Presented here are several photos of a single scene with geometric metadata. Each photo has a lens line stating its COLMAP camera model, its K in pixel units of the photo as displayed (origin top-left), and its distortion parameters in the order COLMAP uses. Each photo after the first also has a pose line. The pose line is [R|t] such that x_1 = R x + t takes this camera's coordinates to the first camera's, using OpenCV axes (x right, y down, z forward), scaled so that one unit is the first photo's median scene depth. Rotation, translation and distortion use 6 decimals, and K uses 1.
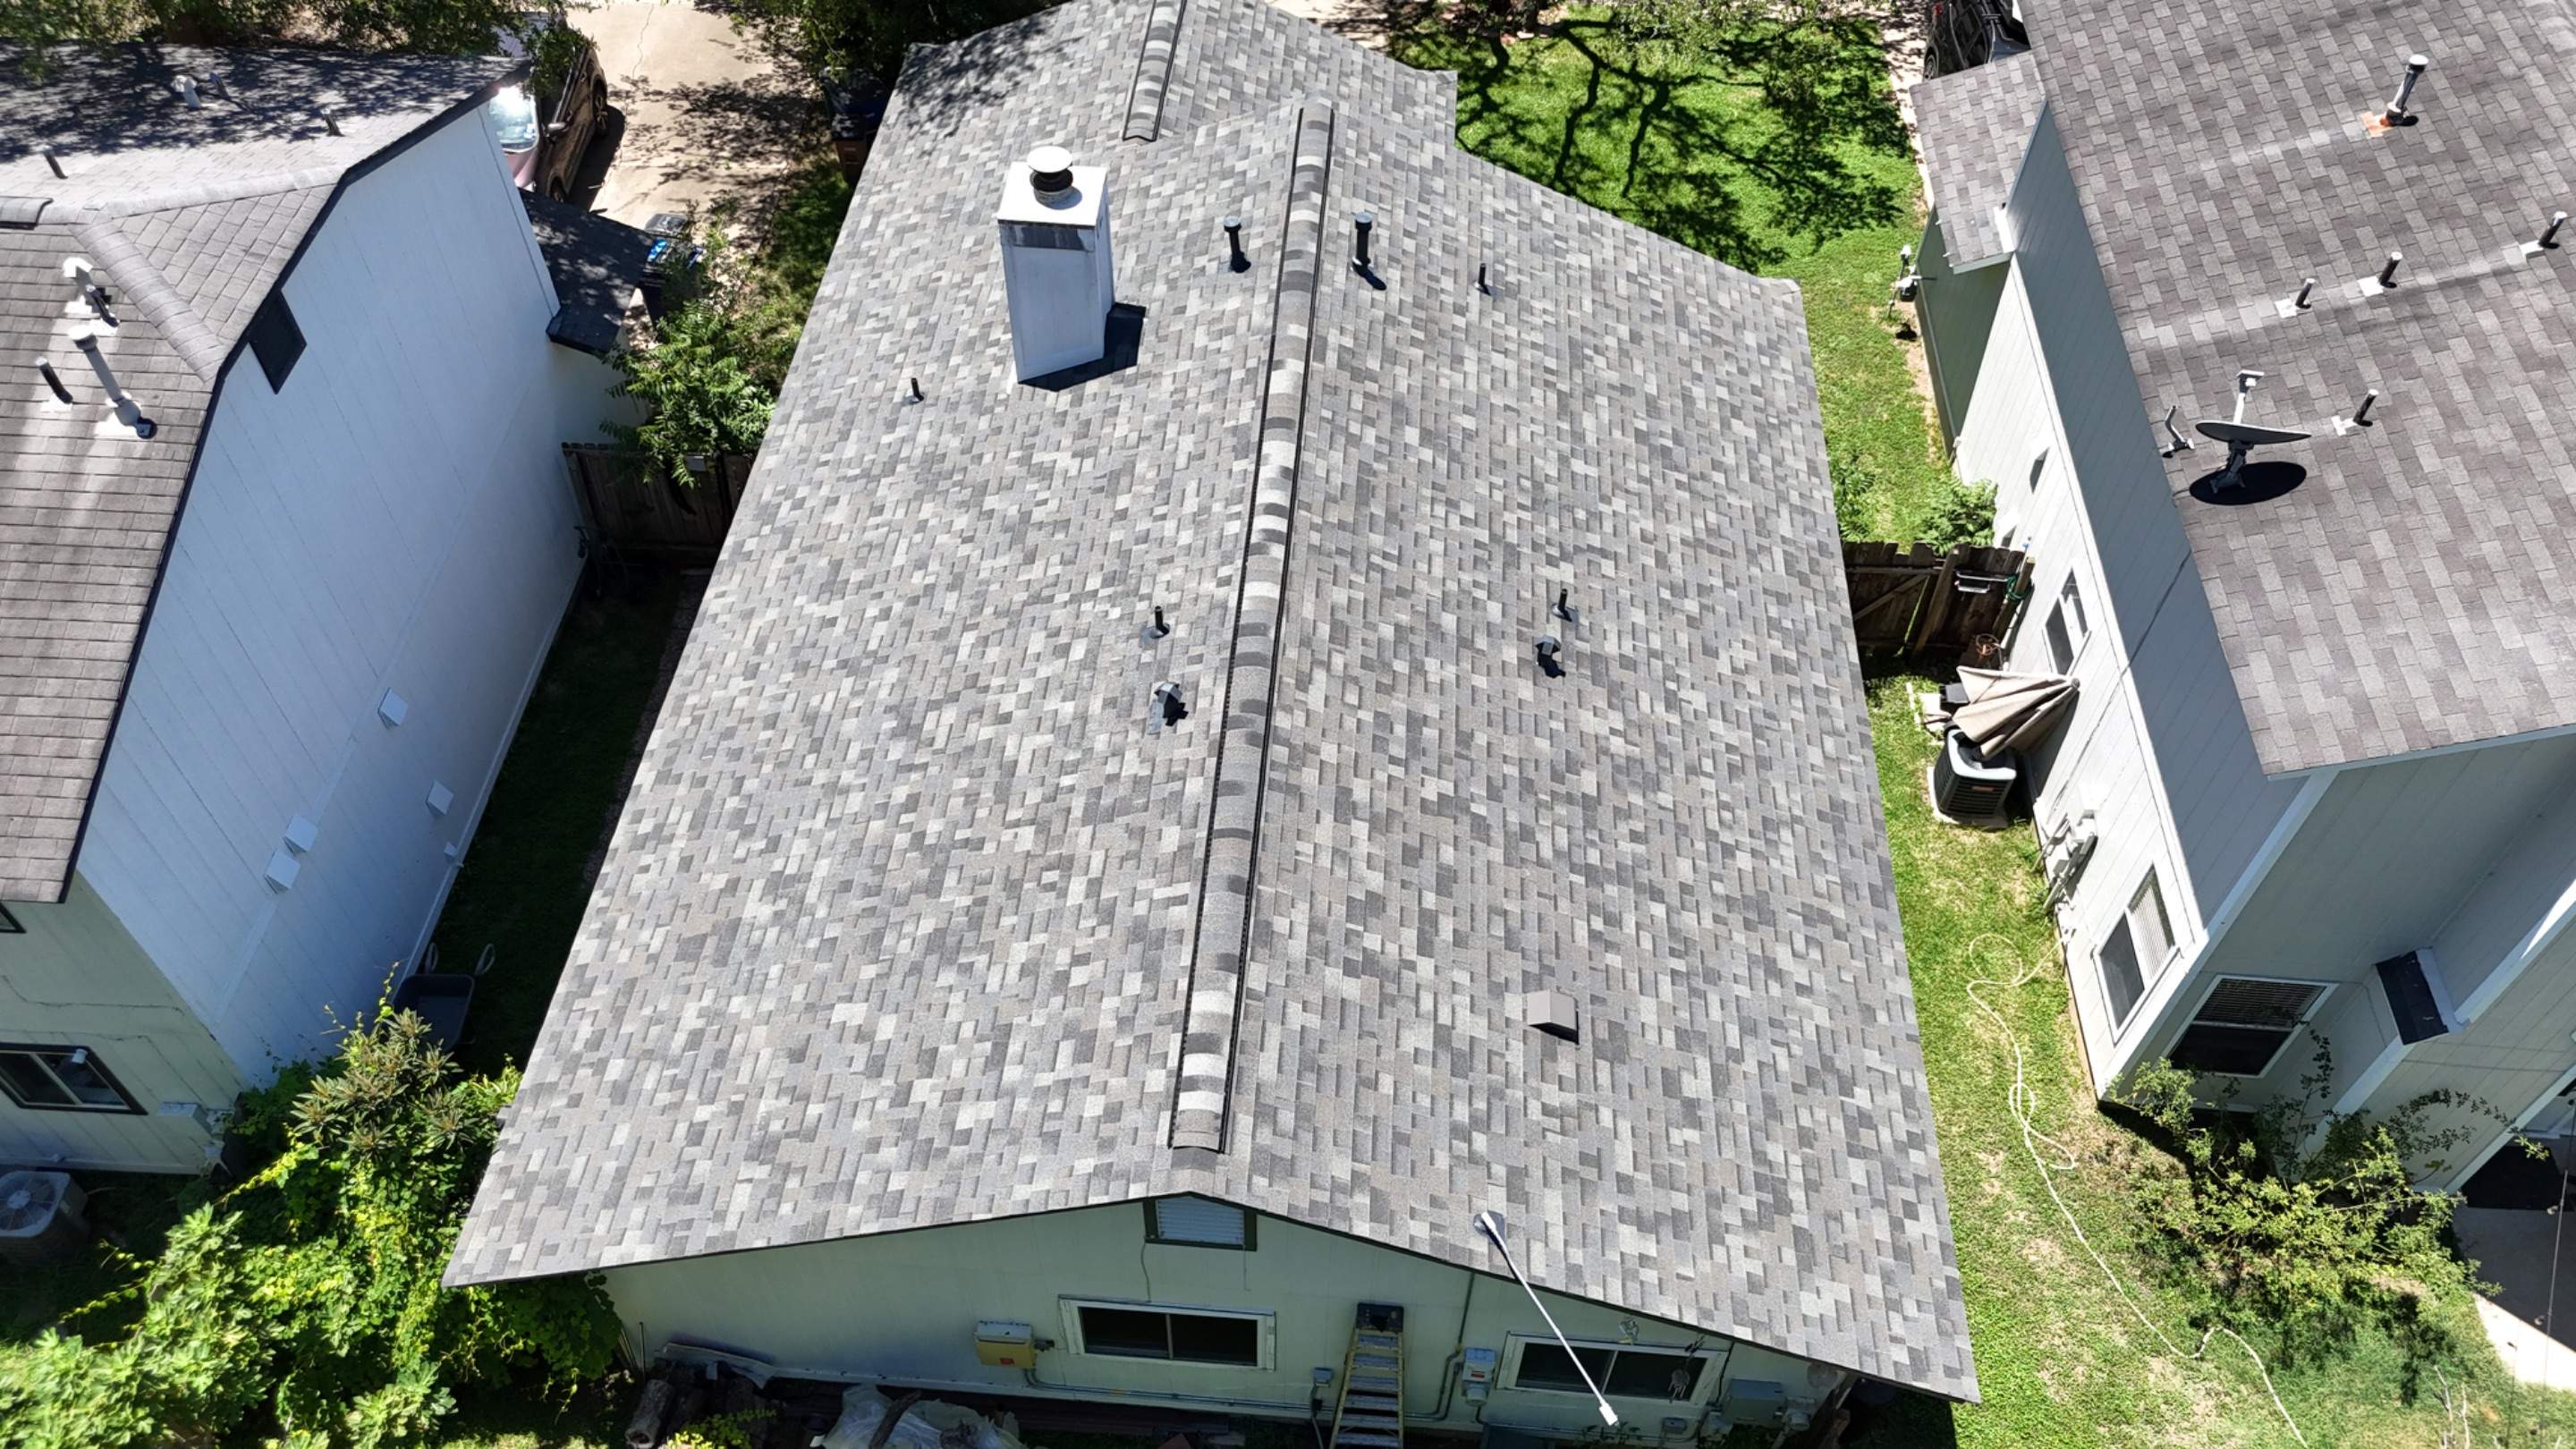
lens RADIAL K [[1903.6, 0, 1294.2], [0, 1903.6, 723.9], [0, 0, 1]] dist [0.103807, -0.130321]
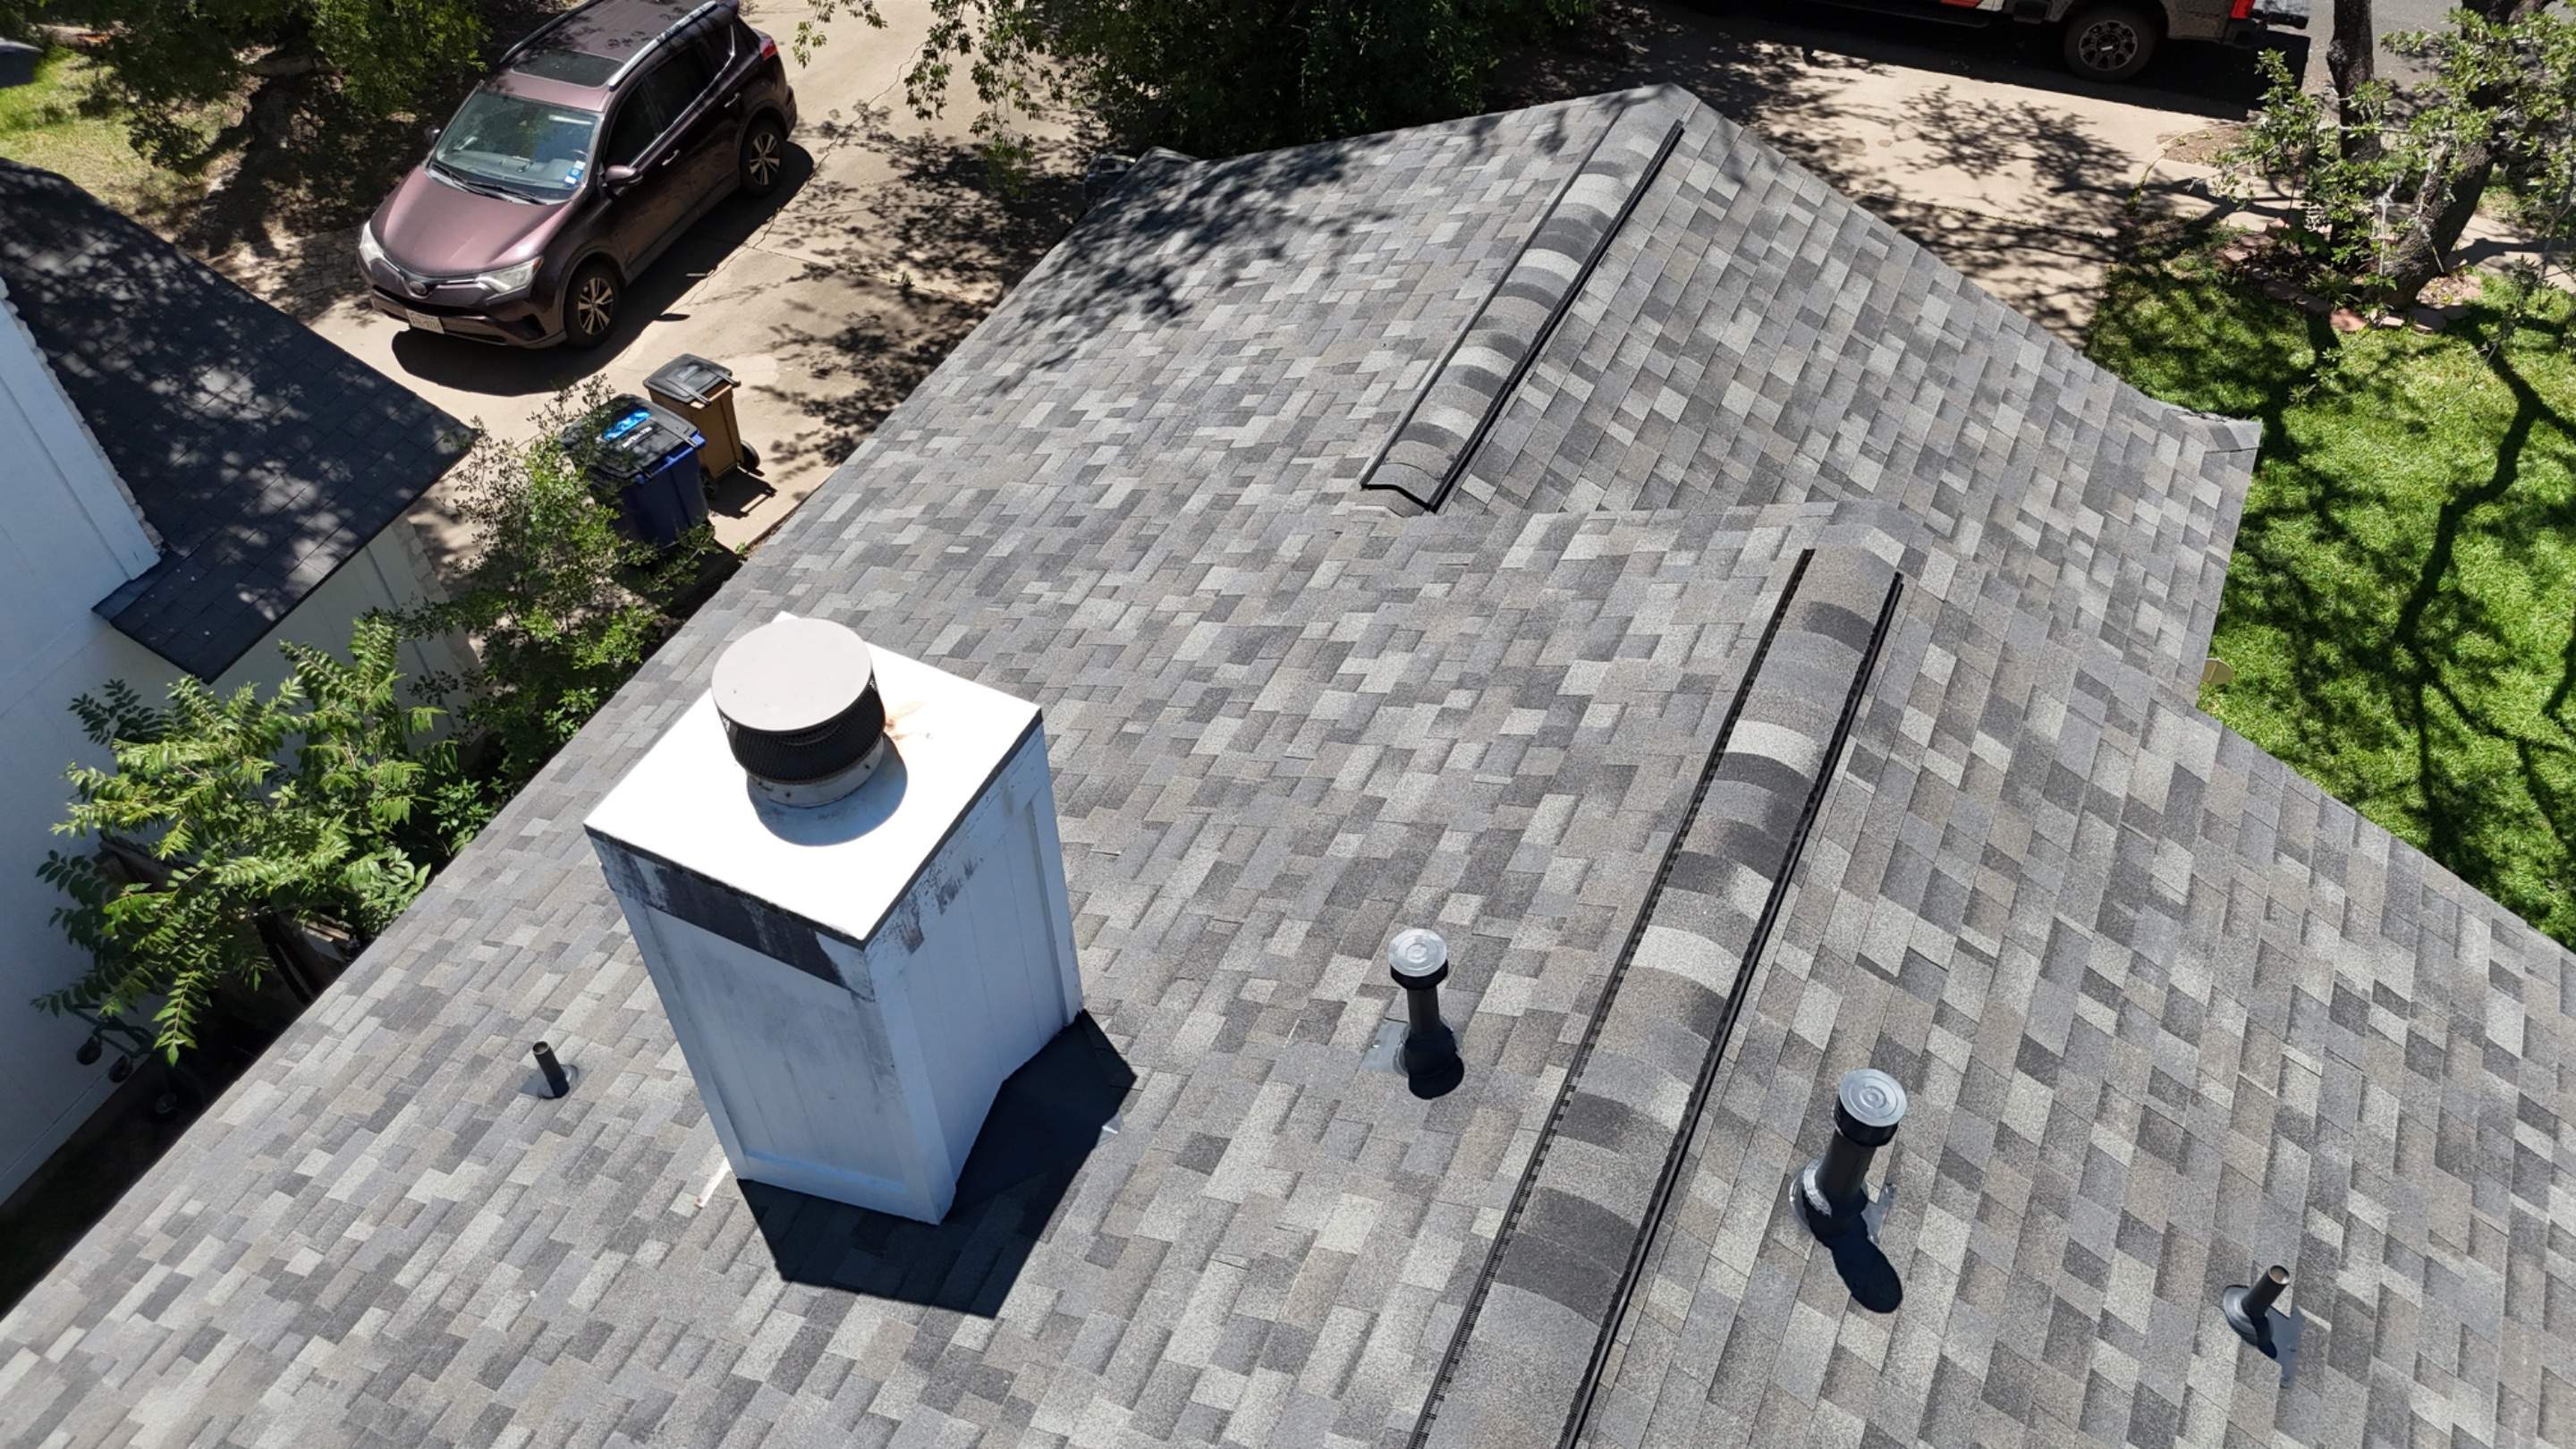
lens RADIAL K [[1904.4, 0, 1289.1], [0, 1904.4, 716.5], [0, 0, 1]] dist [0.072644, -0.070000]
pose [[0.929332, 0.256239, -0.265865, 0.017699], [-0.265768, 0.964037, 0.000138, -0.288974], [0.256339, 0.070531, 0.964010, 0.700443]]
